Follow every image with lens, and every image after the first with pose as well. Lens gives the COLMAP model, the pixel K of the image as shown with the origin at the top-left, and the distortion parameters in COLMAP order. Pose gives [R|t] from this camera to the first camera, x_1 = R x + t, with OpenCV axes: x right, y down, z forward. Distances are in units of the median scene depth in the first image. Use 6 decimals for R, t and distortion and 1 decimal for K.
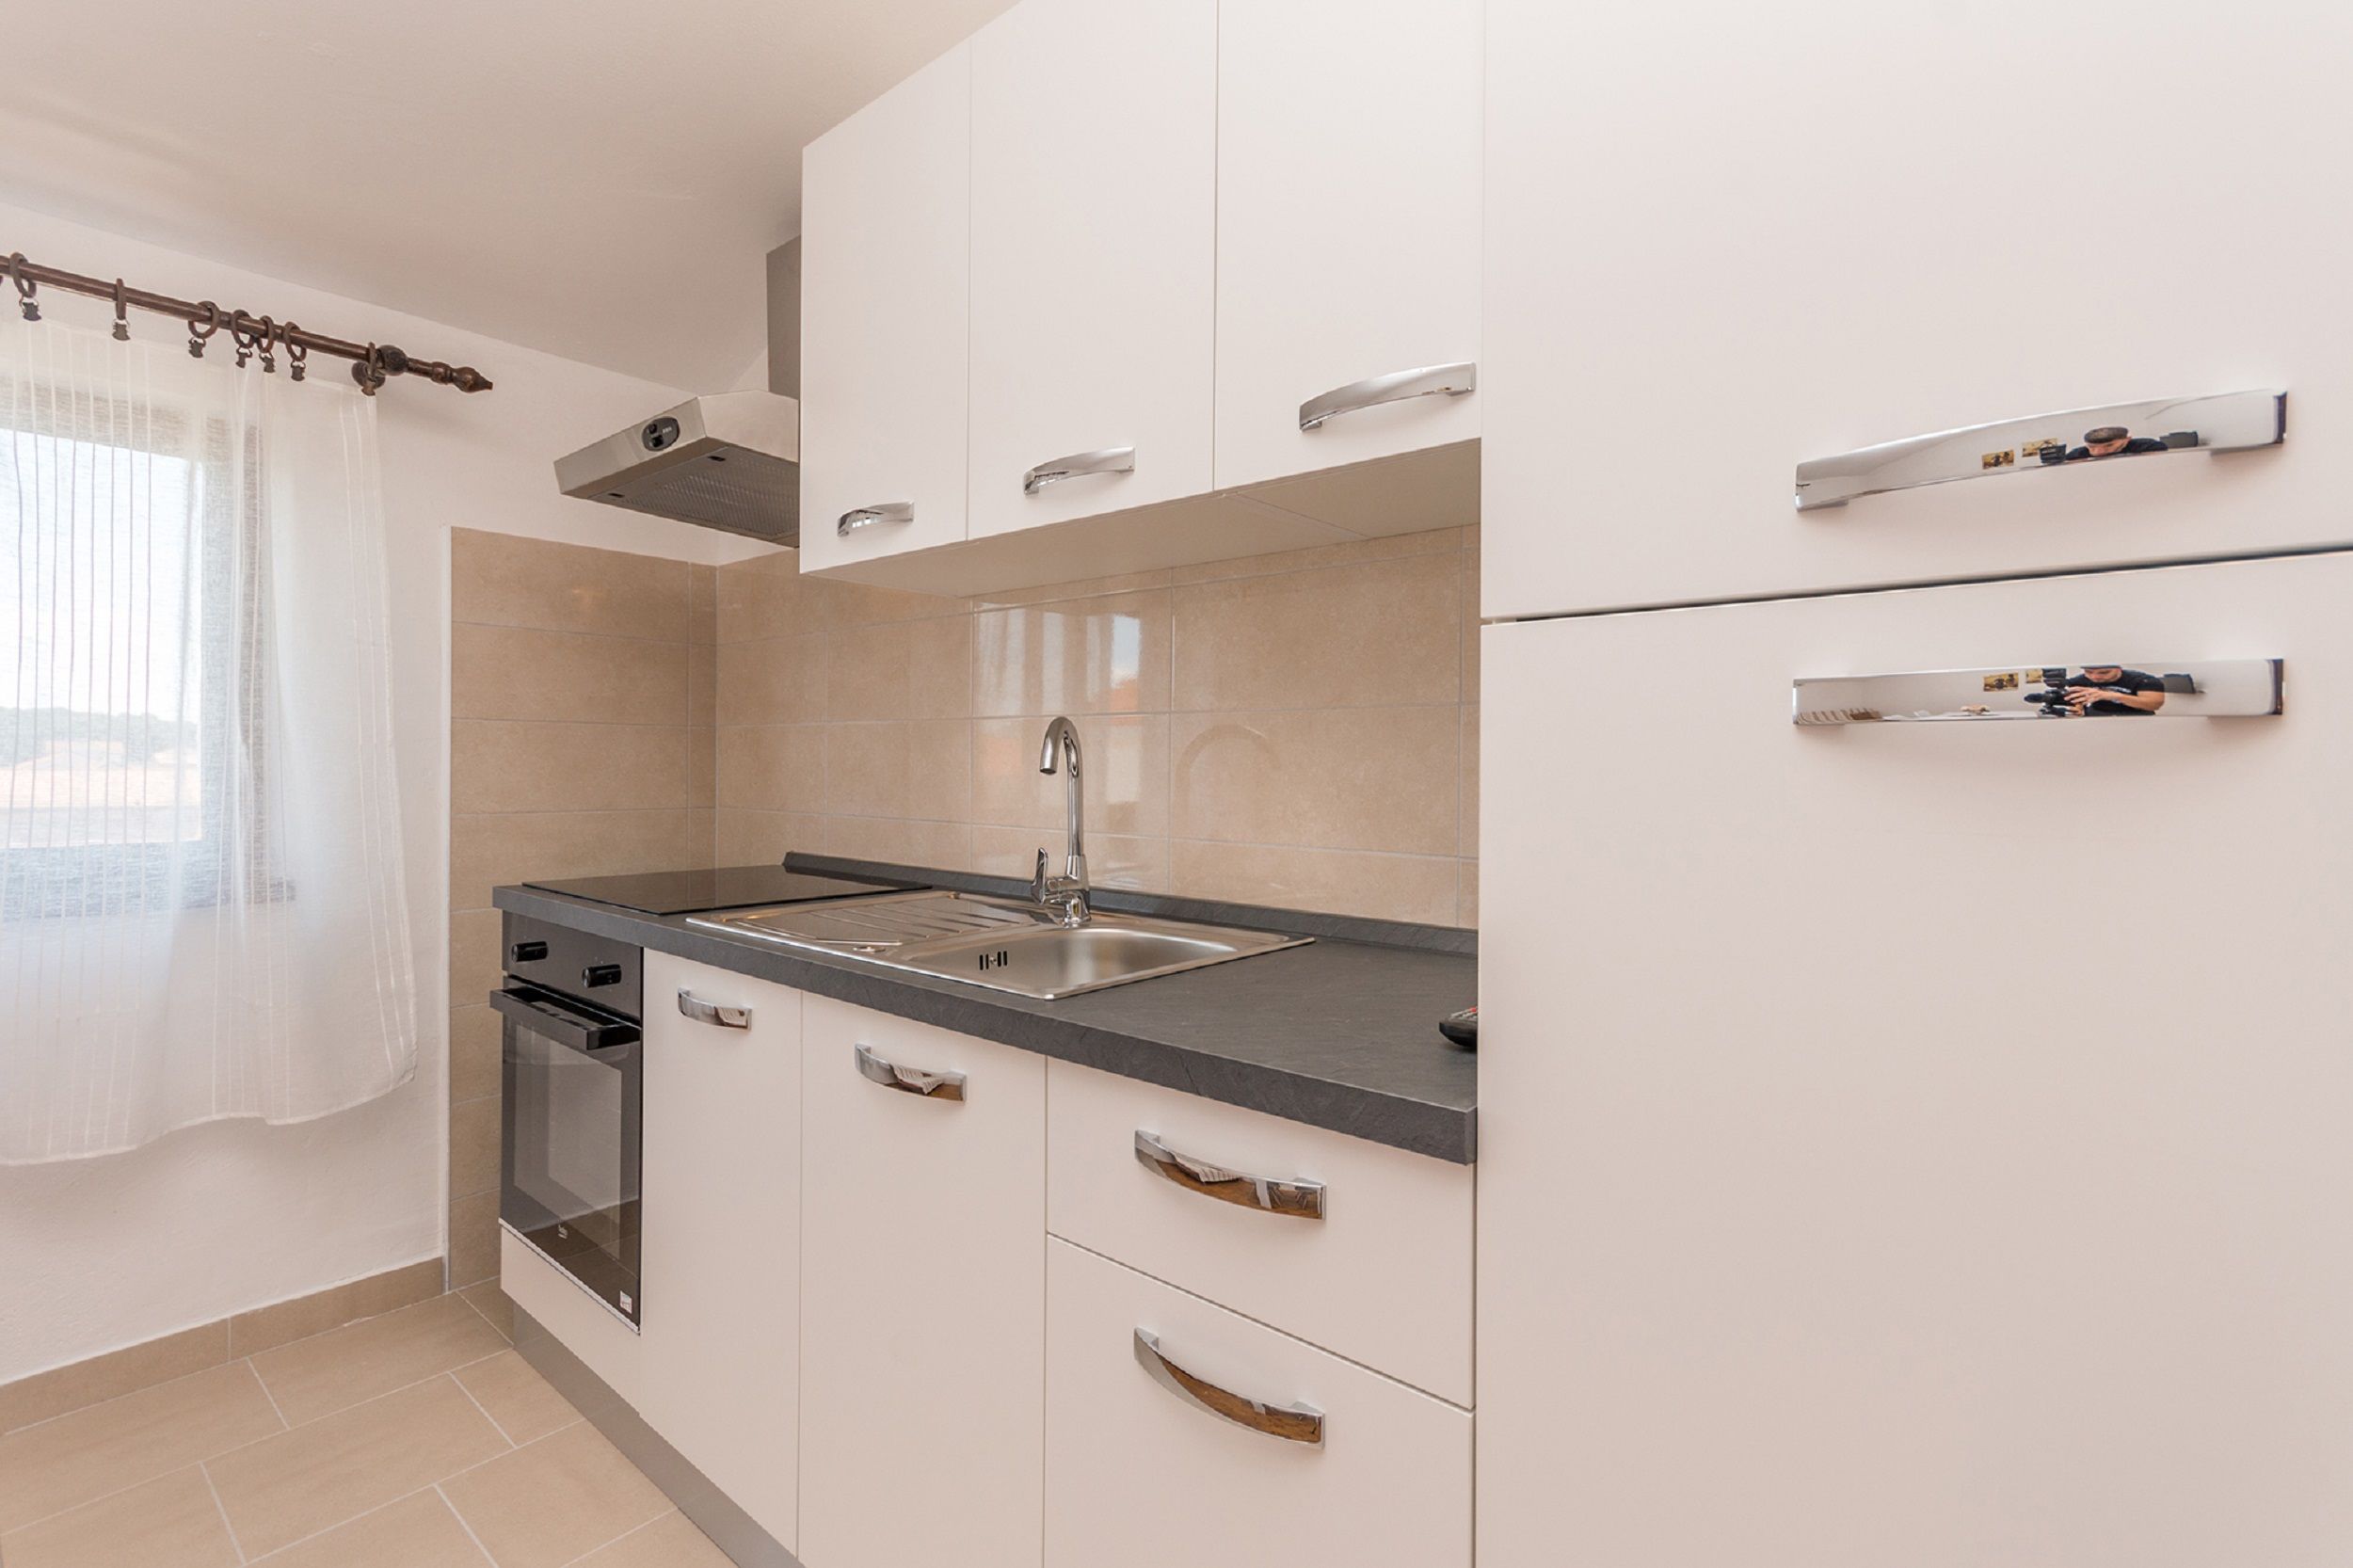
lens RADIAL K [[1088.0, 0, 1189.4], [0, 1088.0, 761.0], [0, 0, 1]] dist [0.004266, 0.001158]
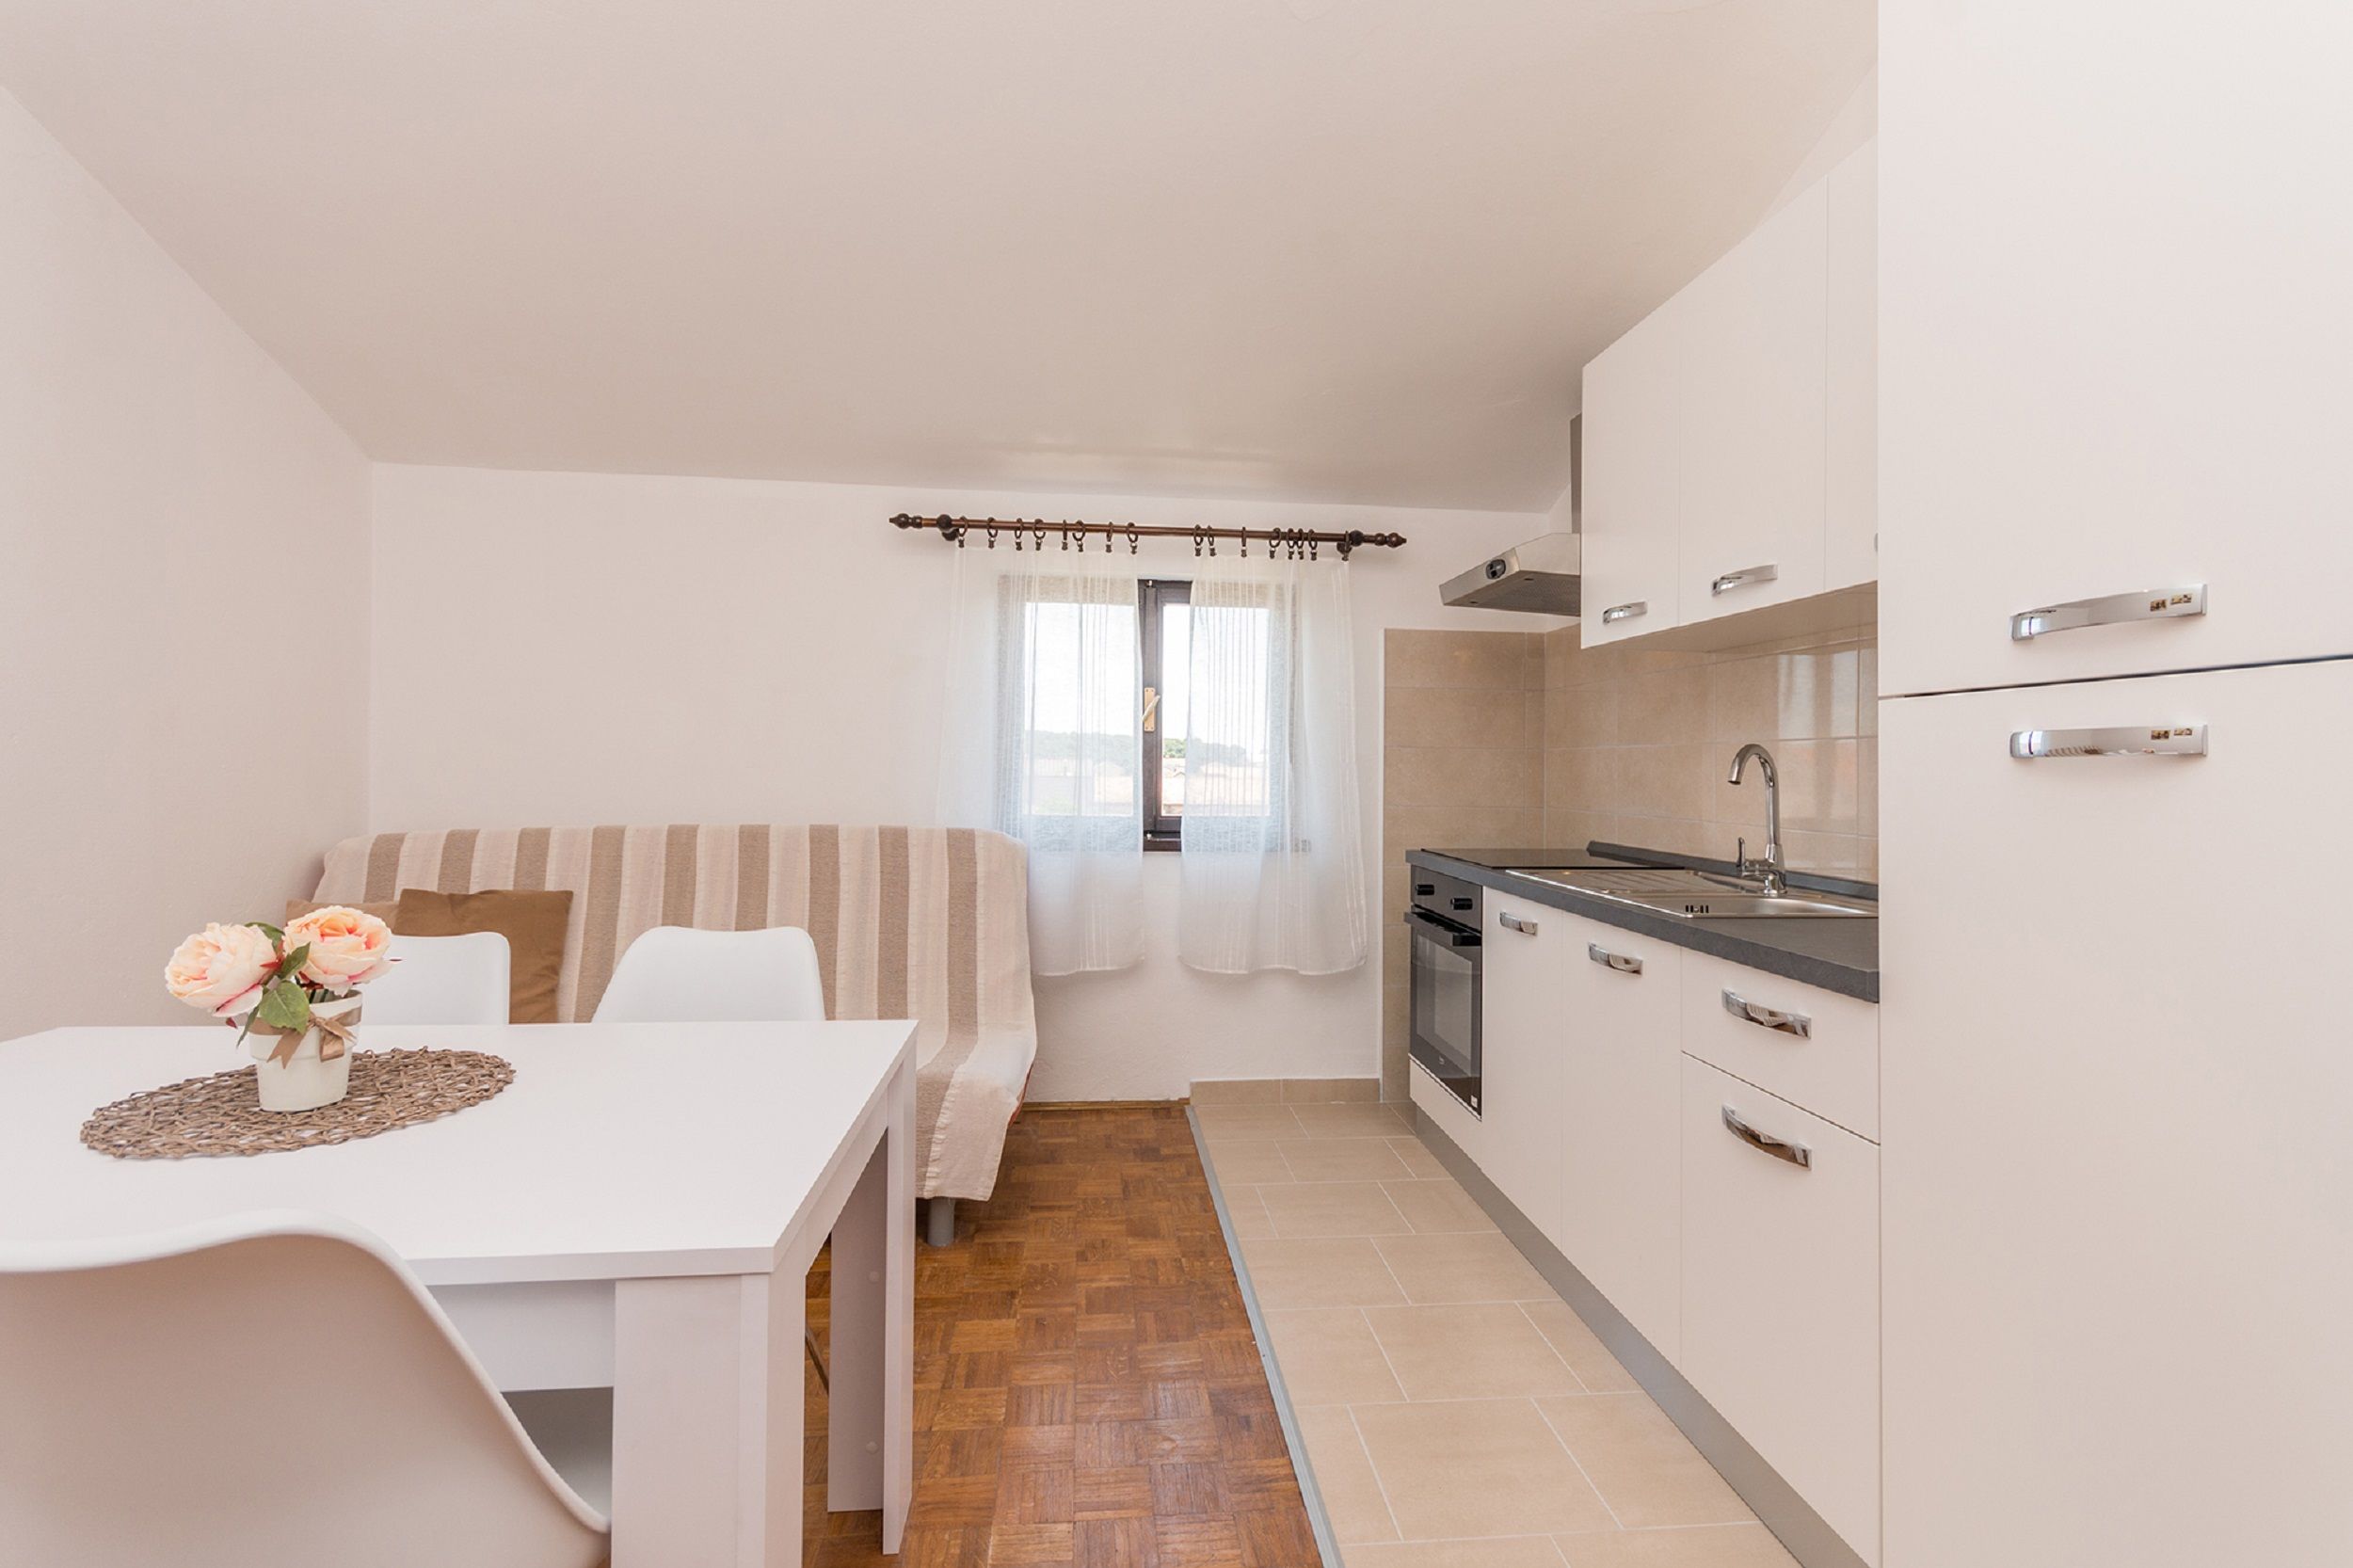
lens RADIAL K [[1088.0, 0, 1189.4], [0, 1088.0, 761.0], [0, 0, 1]] dist [0.004266, 0.001158]
pose [[0.719497, -0.004085, -0.694484, 0.288754], [-0.004136, 0.999940, -0.010167, -0.000918], [0.694484, 0.010187, 0.719436, -0.442363]]
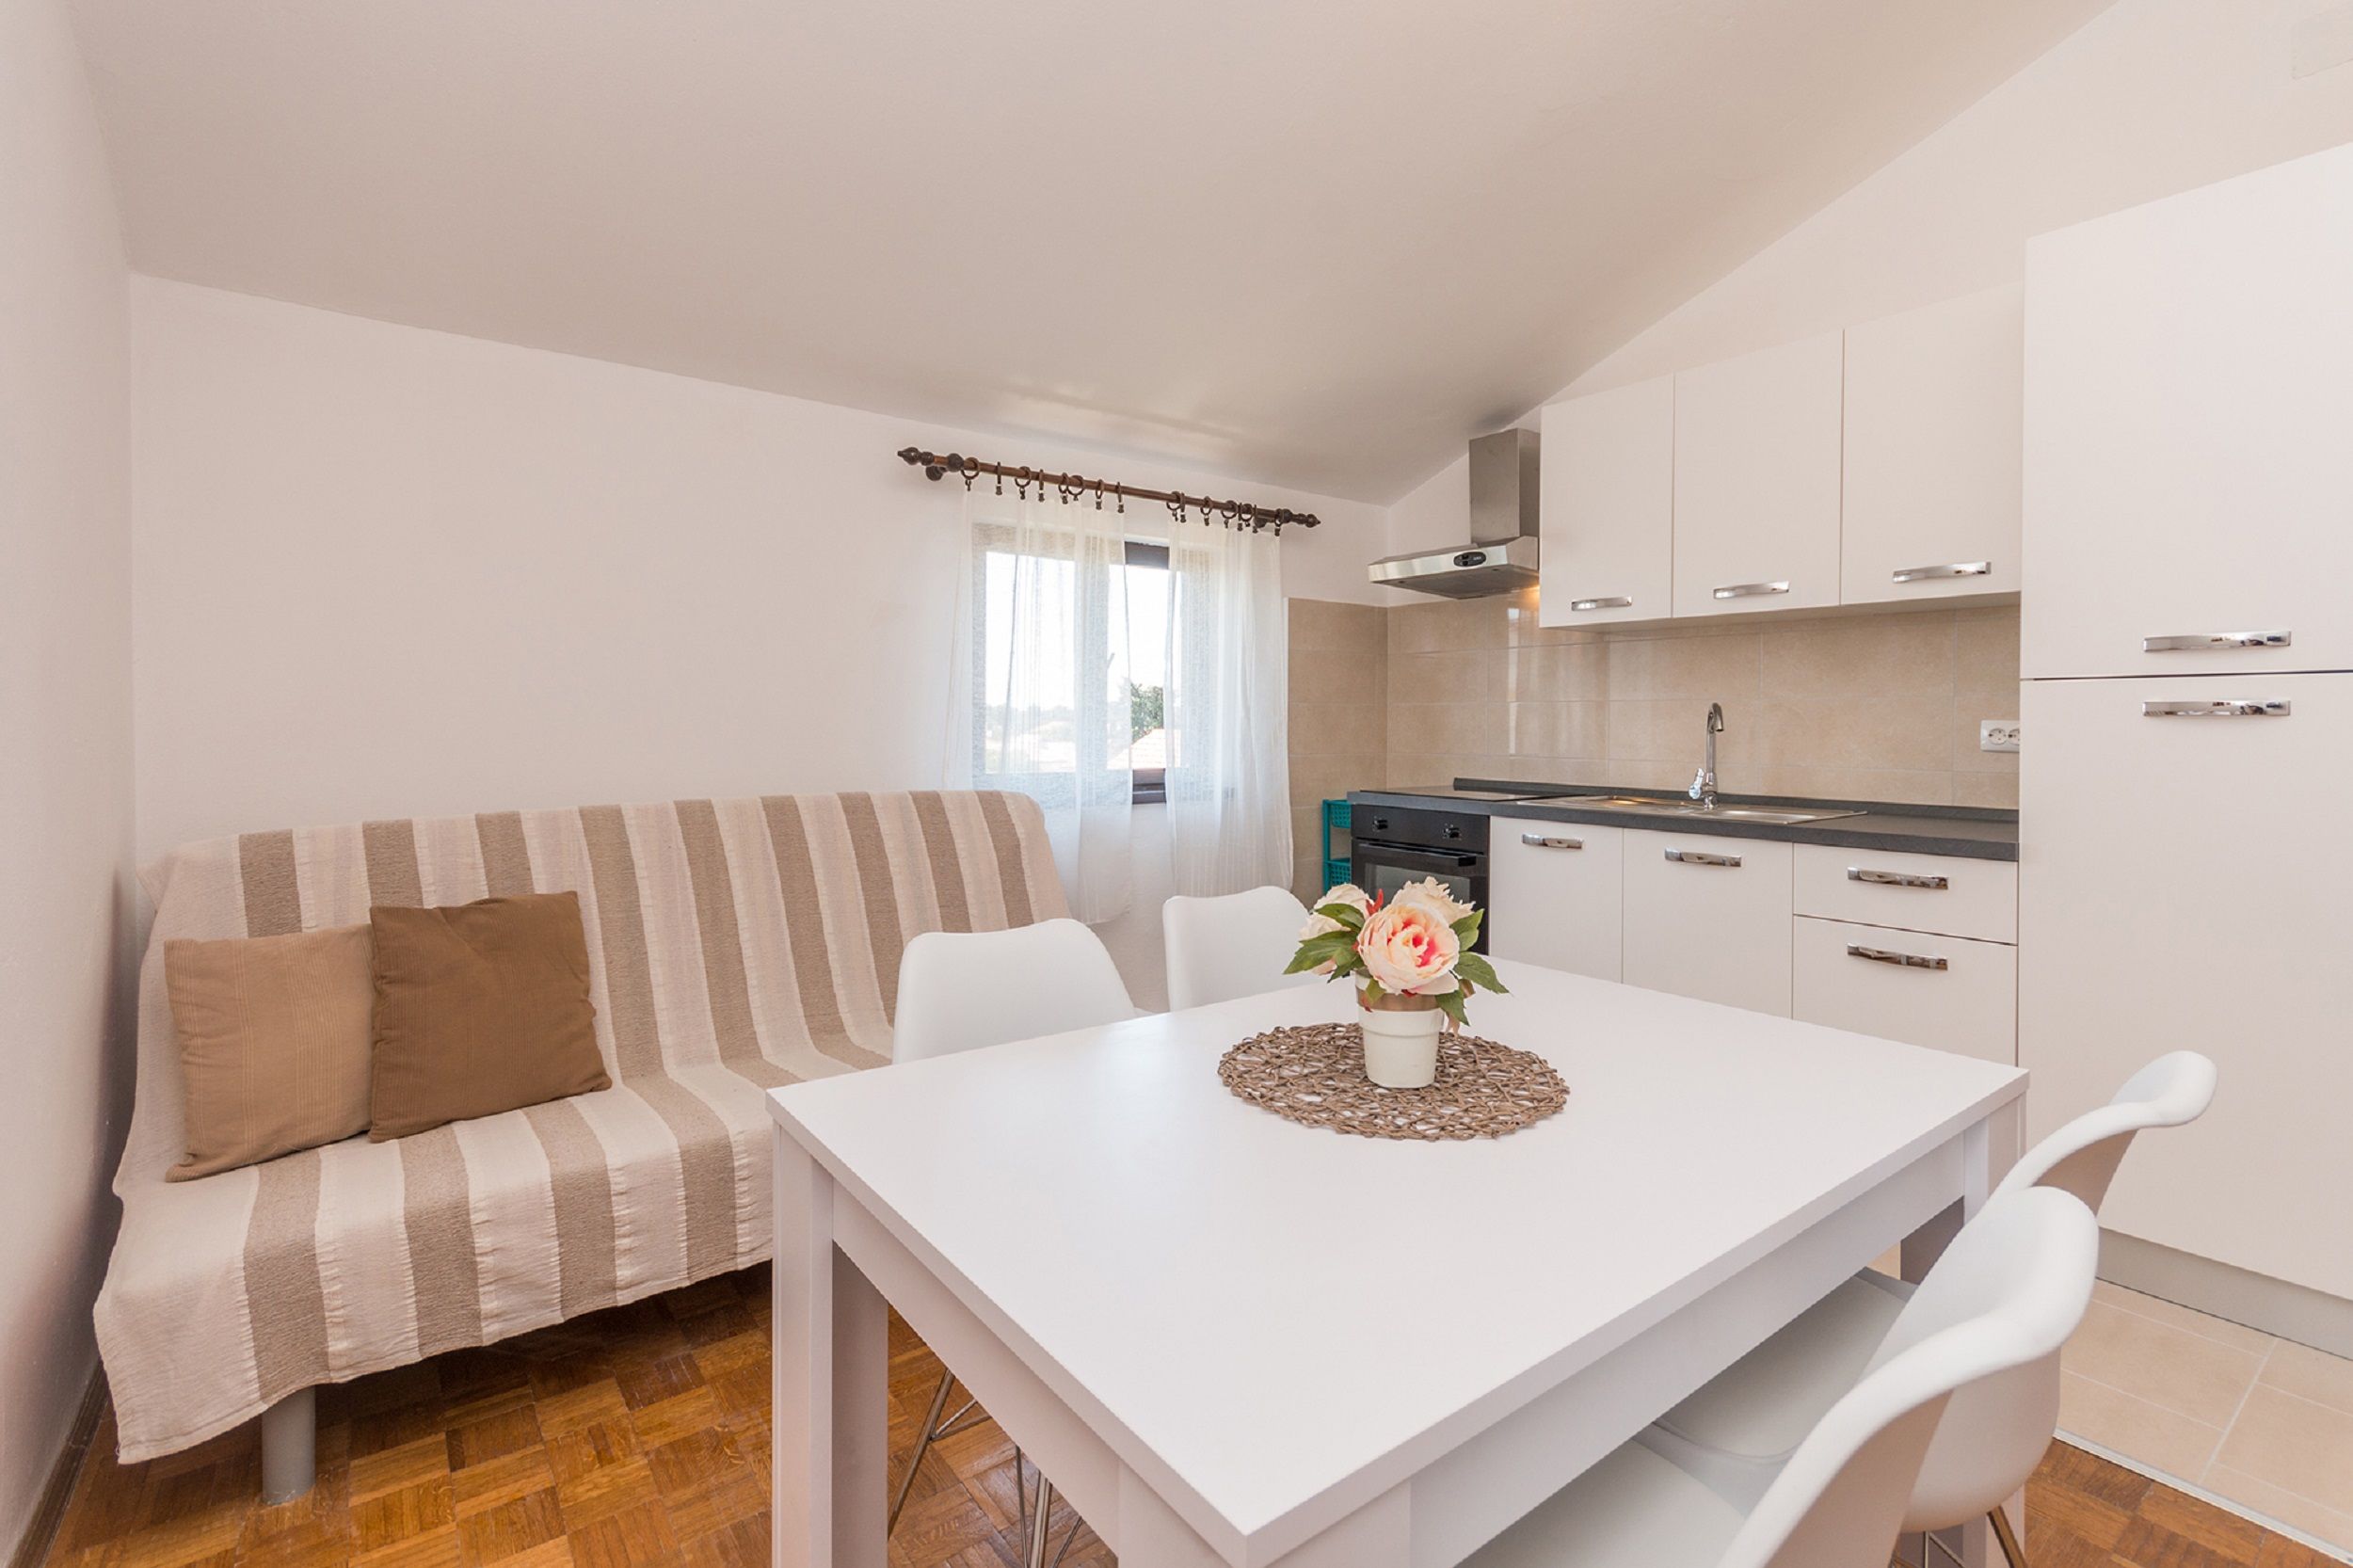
lens RADIAL K [[1086.1, 0, 1183.0], [0, 1086.1, 732.7], [0, 0, 1]] dist [0.000631, 0.000161]
pose [[0.976563, -0.003096, -0.215211, -0.550648], [0.006102, 0.999893, 0.013305, -0.016395], [0.215147, -0.014306, 0.976477, -0.993798]]
